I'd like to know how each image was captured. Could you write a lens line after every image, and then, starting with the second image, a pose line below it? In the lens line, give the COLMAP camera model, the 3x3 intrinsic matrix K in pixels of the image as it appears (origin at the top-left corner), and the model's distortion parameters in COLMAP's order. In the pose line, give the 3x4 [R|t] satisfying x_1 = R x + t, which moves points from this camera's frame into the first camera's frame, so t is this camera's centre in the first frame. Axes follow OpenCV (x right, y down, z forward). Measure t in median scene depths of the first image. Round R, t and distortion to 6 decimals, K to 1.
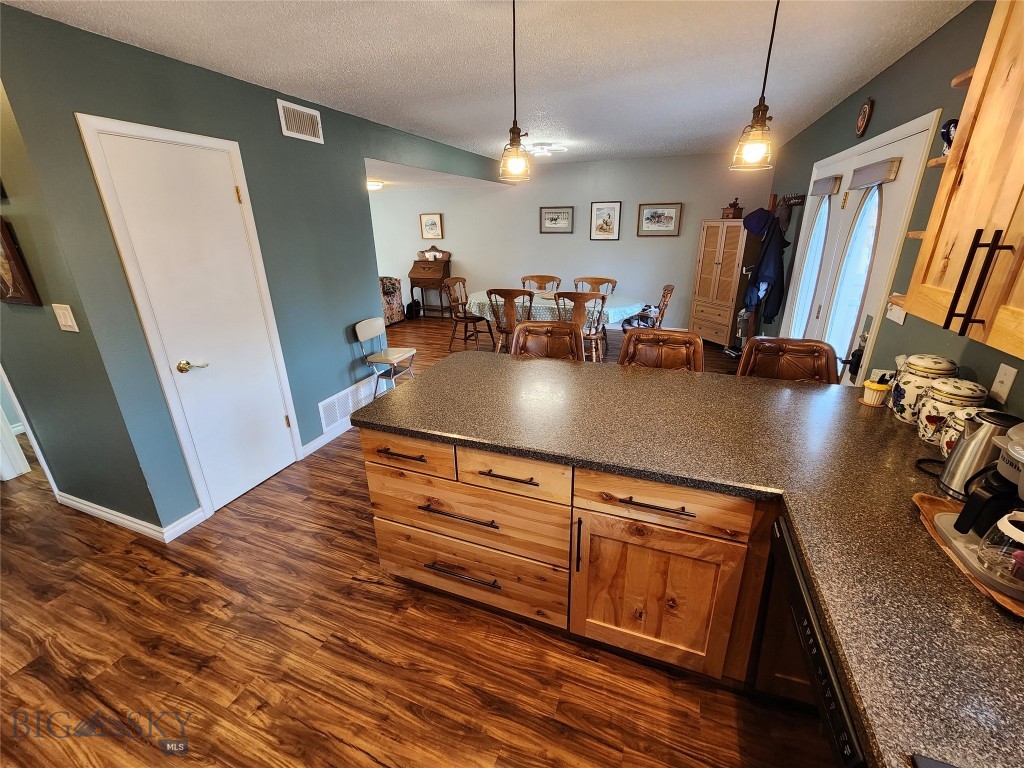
lens RADIAL K [[422.2, 0, 515.0], [0, 422.2, 374.2], [0, 0, 1]] dist [0.001330, -0.000030]
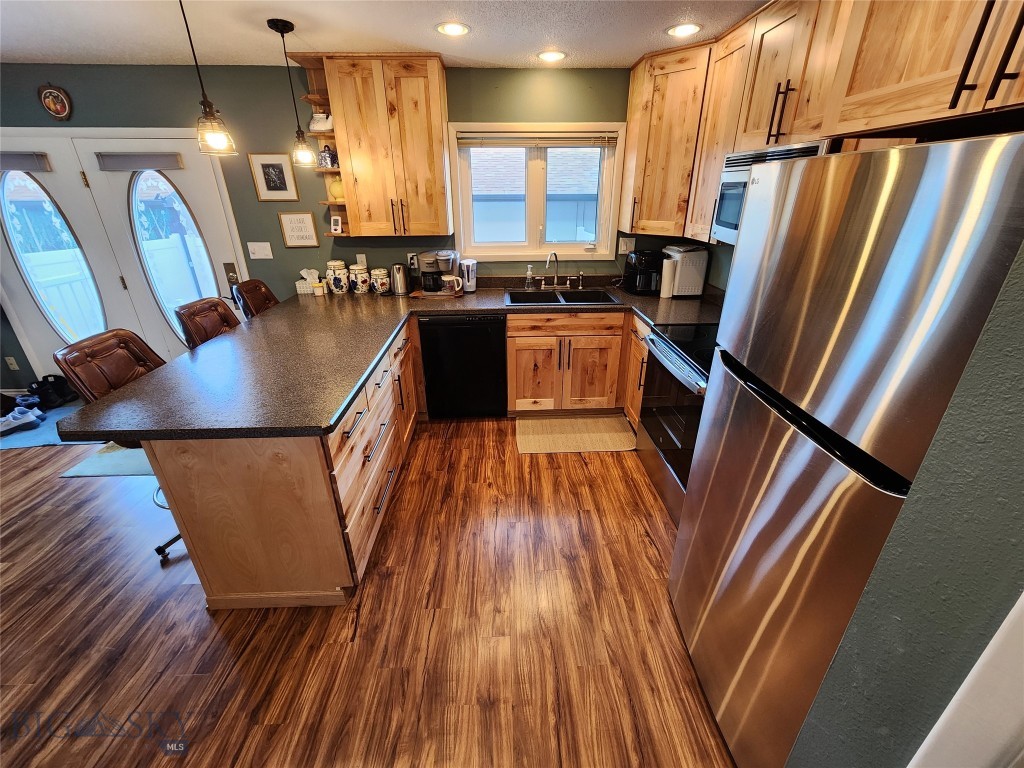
lens RADIAL K [[422.2, 0, 515.0], [0, 422.2, 384.2], [0, 0, 1]] dist [0.001330, -0.000030]
pose [[-0.393930, -0.367698, 0.842388, -1.016828], [0.329353, 0.799168, 0.502849, -0.224026], [-0.858106, 0.475531, -0.193714, 0.650856]]
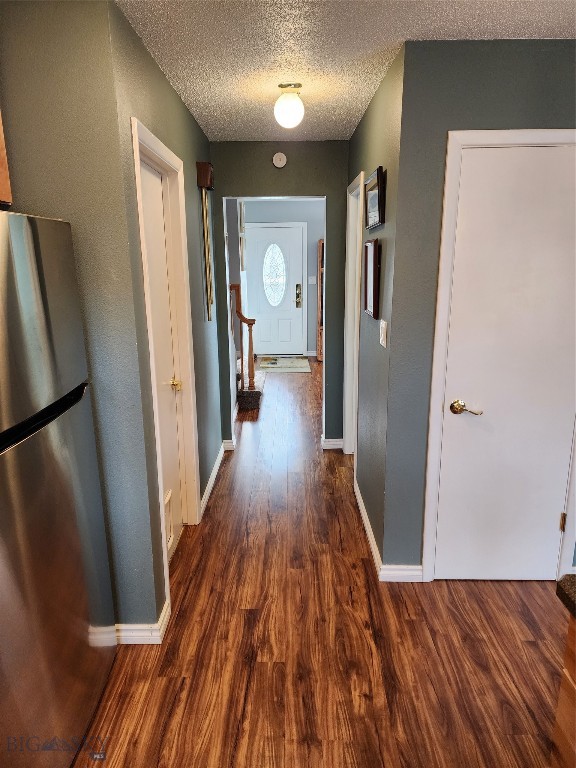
lens RADIAL K [[518.7, 0, 287.8], [0, 518.7, 379.8], [0, 0, 1]] dist [0.025684, -0.012037]
pose [[0.355638, 0.237543, -0.903933, 0.029728], [-0.320814, 0.939426, 0.120651, -0.094426], [0.877838, 0.247087, 0.410303, 0.278488]]
